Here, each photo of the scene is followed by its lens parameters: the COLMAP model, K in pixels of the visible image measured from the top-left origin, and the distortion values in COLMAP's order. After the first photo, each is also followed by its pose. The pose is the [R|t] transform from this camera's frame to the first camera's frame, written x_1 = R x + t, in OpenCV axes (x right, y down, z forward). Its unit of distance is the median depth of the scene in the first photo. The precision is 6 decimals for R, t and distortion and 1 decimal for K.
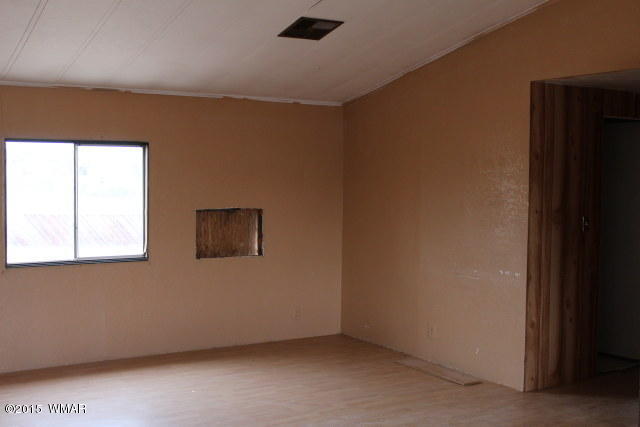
lens RADIAL K [[765.6, 0, 319.8], [0, 765.6, 217.9], [0, 0, 1]] dist [-0.026801, 0.000000]
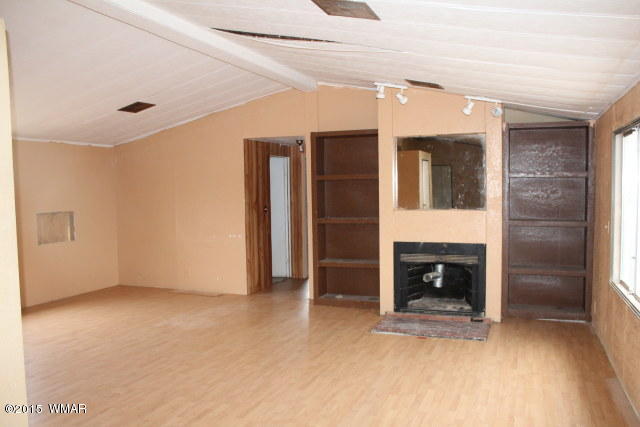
lens RADIAL K [[533.1, 0, 320.8], [0, 533.1, 212.0], [0, 0, 1]] dist [-0.113428, 0.050766]
pose [[0.802176, -0.050726, 0.594929, -0.317233], [0.055692, 0.998398, 0.010034, 0.007745], [-0.594485, 0.025083, 0.803715, -0.185508]]
